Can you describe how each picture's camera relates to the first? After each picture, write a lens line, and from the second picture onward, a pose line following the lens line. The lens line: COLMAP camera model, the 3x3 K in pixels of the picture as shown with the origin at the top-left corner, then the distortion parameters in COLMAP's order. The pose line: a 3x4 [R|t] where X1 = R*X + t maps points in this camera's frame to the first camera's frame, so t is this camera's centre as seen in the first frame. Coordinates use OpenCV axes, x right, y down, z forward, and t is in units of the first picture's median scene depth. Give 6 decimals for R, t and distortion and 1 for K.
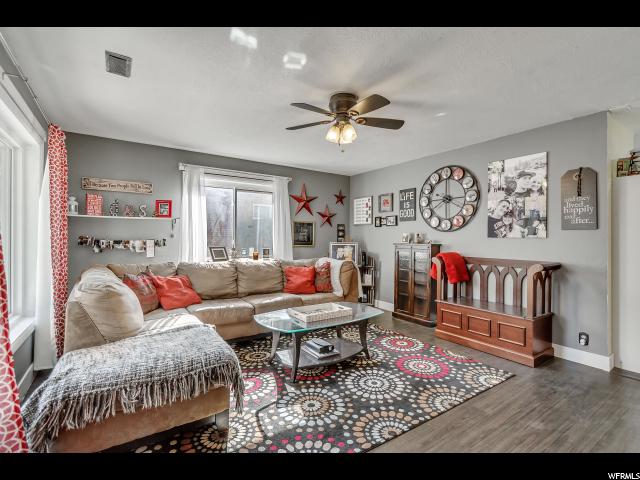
lens RADIAL K [[300.6, 0, 320.7], [0, 300.6, 238.0], [0, 0, 1]] dist [0.003279, -0.001549]
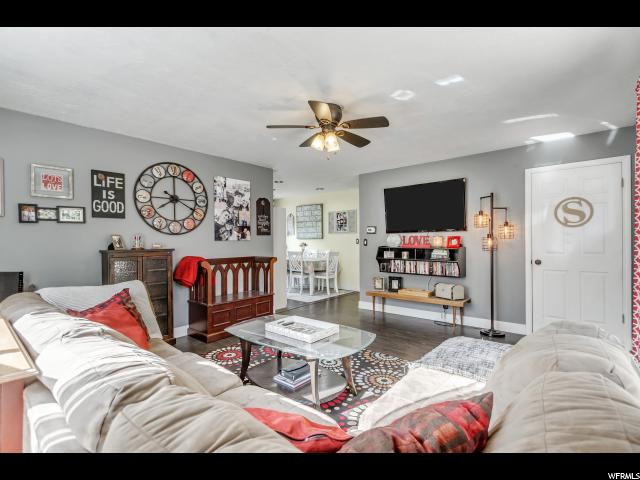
lens RADIAL K [[300.6, 0, 320.8], [0, 300.6, 242.2], [0, 0, 1]] dist [0.003279, -0.001549]
pose [[-0.261526, -0.009909, 0.965146, -0.652426], [0.009789, 0.999869, 0.012918, -0.006129], [-0.965147, 0.012826, -0.261395, 0.909129]]
